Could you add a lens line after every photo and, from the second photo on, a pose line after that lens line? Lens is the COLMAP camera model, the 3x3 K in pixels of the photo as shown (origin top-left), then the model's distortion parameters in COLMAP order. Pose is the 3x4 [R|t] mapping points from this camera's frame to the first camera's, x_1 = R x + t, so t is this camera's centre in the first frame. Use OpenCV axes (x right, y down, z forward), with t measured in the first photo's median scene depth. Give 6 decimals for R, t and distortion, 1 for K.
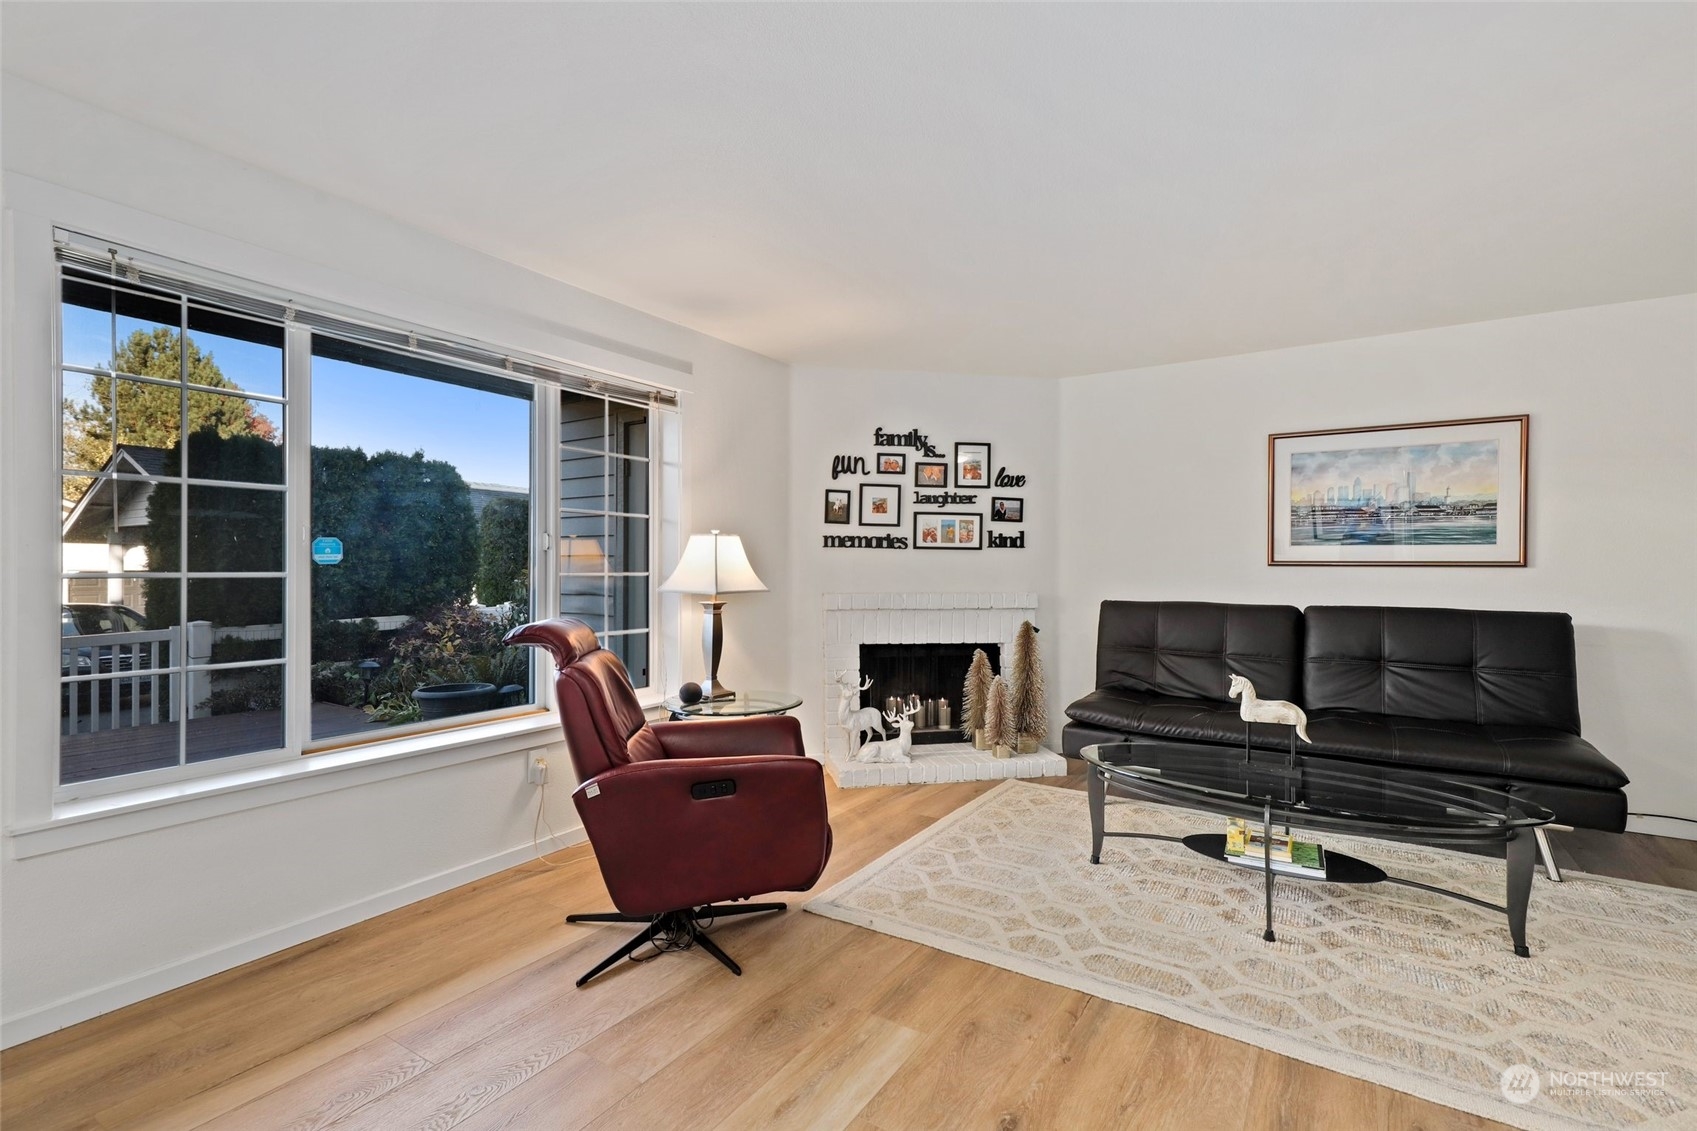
lens RADIAL K [[770.6, 0, 859.8], [0, 770.6, 570.5], [0, 0, 1]] dist [0.013111, -0.000344]
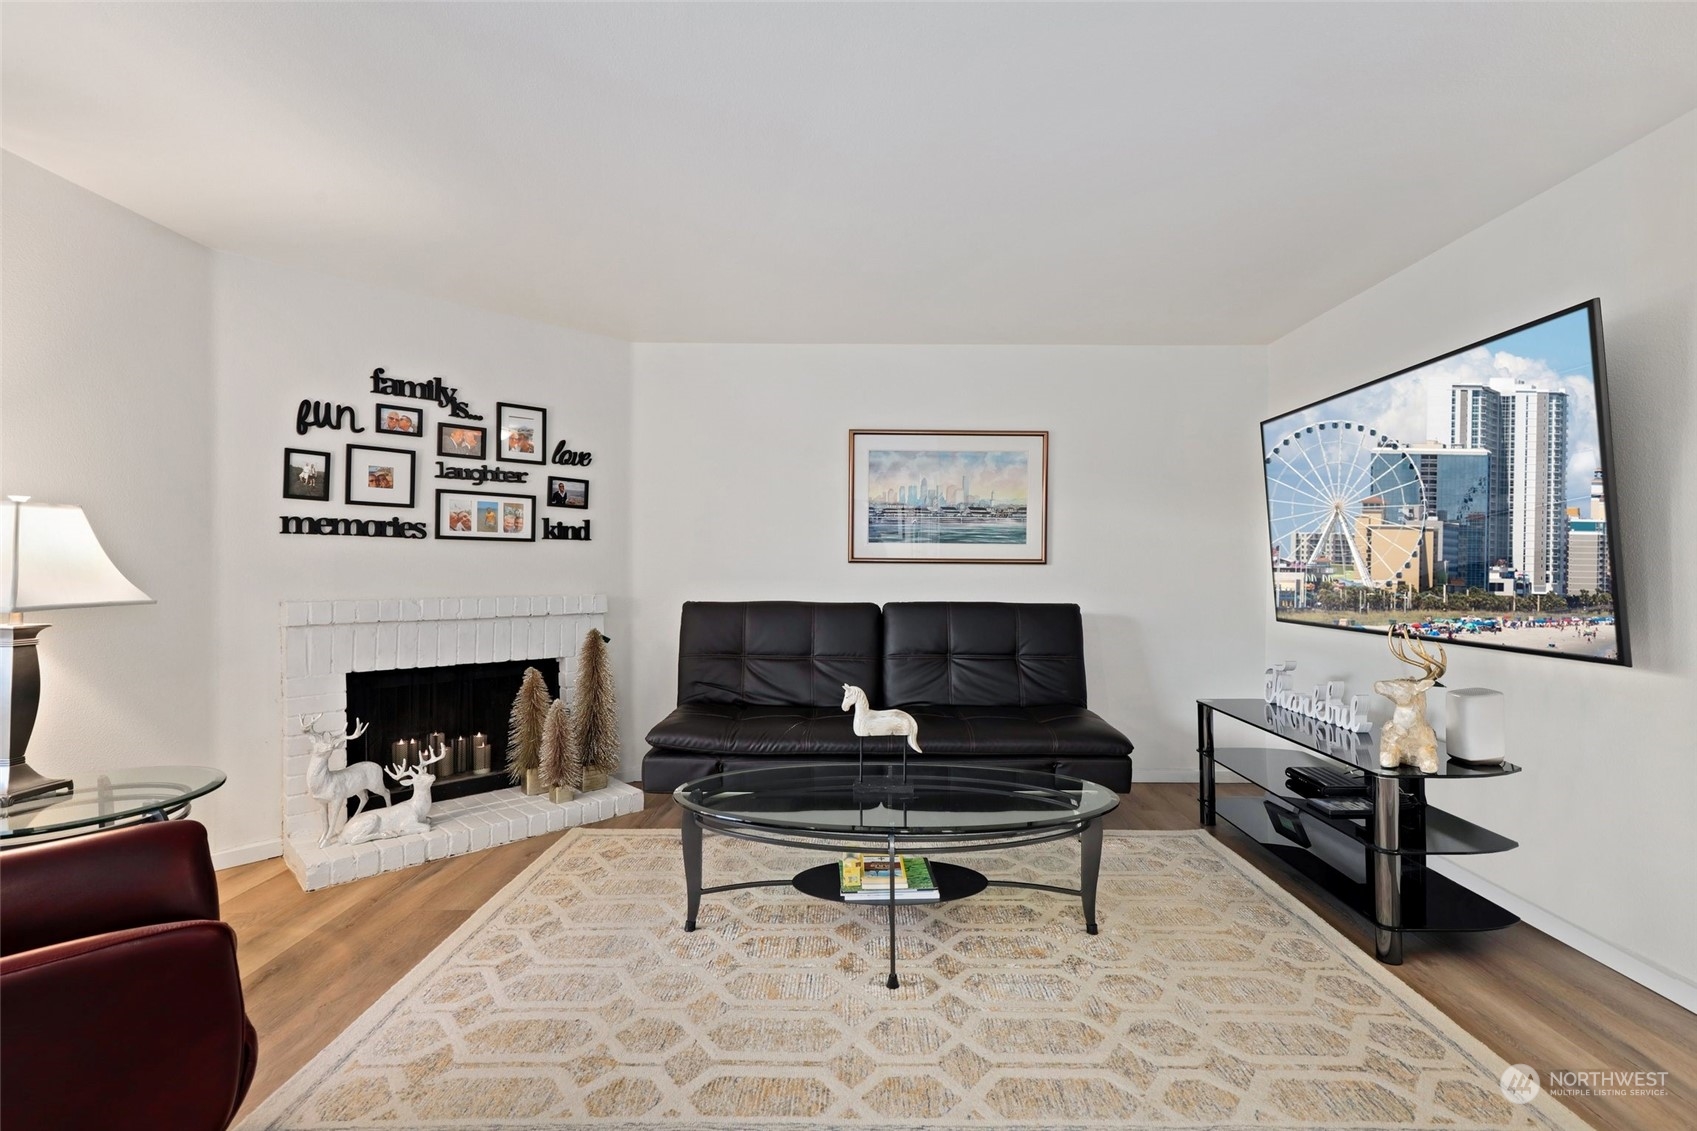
lens RADIAL K [[770.6, 0, 870.2], [0, 770.6, 567.7], [0, 0, 1]] dist [0.013111, -0.000344]
pose [[0.838609, -0.000865, 0.544732, 0.018654], [0.000893, 1.000000, 0.000212, 0.000172], [-0.544732, 0.000309, 0.838610, 0.185426]]
